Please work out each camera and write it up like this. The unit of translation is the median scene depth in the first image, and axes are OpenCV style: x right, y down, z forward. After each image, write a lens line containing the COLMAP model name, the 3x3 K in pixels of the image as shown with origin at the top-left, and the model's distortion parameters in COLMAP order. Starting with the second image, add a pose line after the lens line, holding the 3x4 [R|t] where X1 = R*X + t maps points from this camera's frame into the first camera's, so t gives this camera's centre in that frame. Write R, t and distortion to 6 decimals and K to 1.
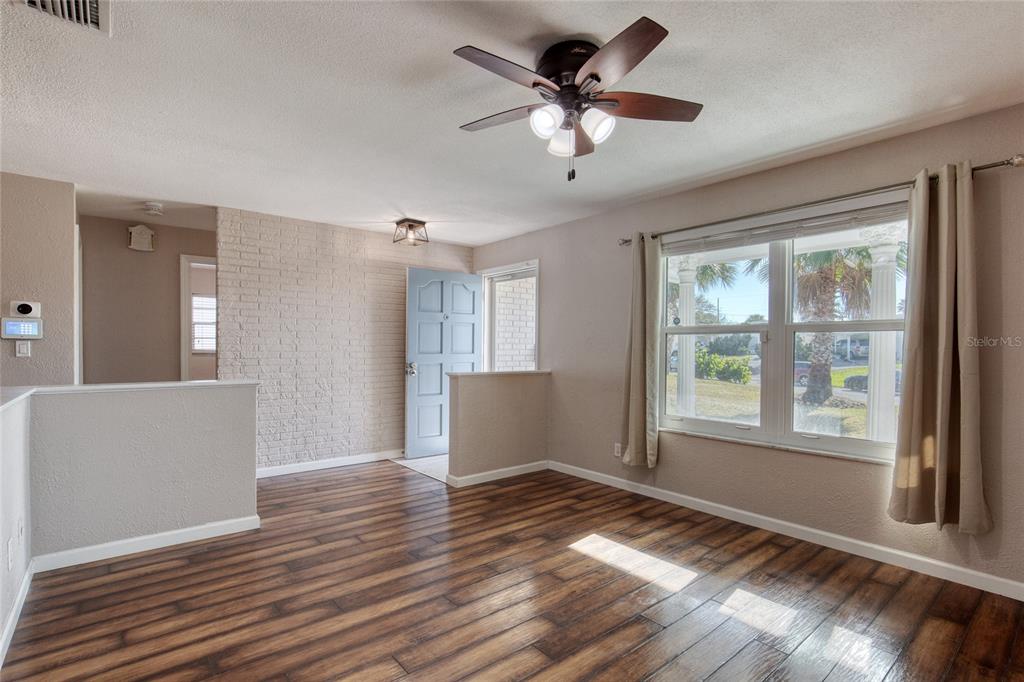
lens RADIAL K [[451.6, 0, 526.8], [0, 451.6, 352.2], [0, 0, 1]] dist [-0.001657, 0.000411]
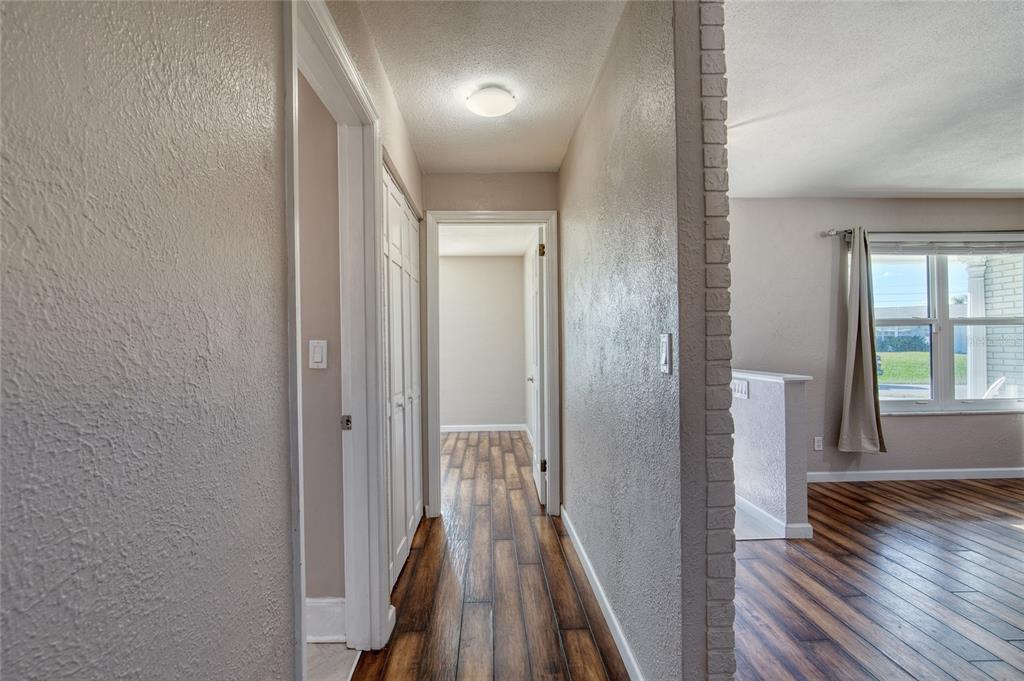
lens RADIAL K [[464.0, 0, 508.4], [0, 464.0, 340.8], [0, 0, 1]] dist [-0.034102, 0.011449]
pose [[0.659639, -0.010692, 0.751506, -1.229083], [0.022829, 0.999722, -0.005815, -0.019390], [-0.751236, 0.020992, 0.659700, 1.065144]]
